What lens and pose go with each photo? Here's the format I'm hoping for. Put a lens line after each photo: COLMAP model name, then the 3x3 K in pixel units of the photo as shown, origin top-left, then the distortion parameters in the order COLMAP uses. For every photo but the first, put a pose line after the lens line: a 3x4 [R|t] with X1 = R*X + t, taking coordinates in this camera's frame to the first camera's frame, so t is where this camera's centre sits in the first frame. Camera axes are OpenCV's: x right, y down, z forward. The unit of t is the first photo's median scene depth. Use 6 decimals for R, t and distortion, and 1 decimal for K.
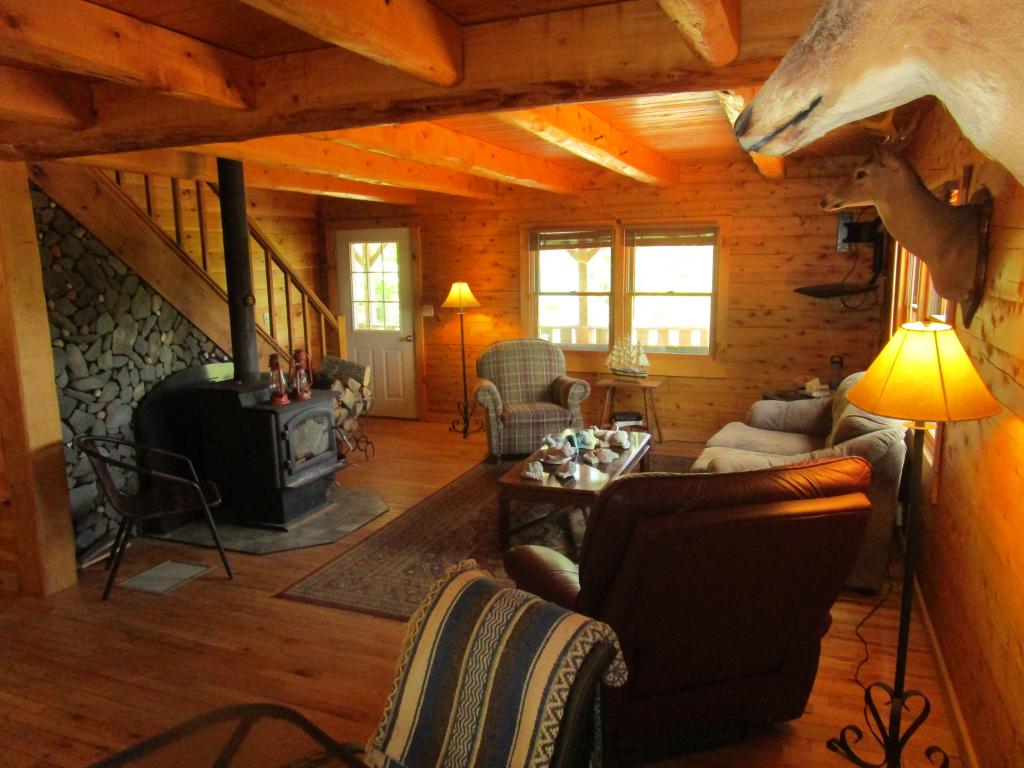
lens RADIAL K [[728.0, 0, 516.7], [0, 728.0, 388.2], [0, 0, 1]] dist [-0.028597, -0.000431]
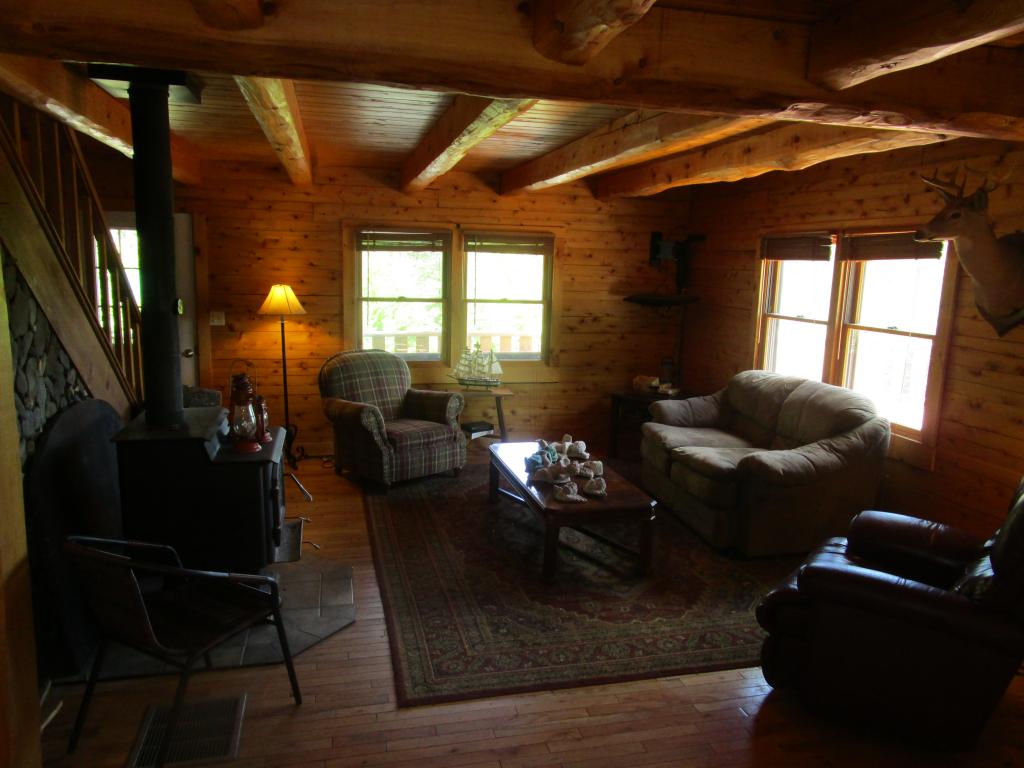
lens RADIAL K [[728.0, 0, 514.0], [0, 728.0, 383.0], [0, 0, 1]] dist [-0.028597, -0.000431]
pose [[0.815783, -0.054488, 0.575785, -0.367740], [0.060266, 0.998141, 0.009071, -0.025699], [-0.575209, 0.027300, 0.817551, 0.177619]]
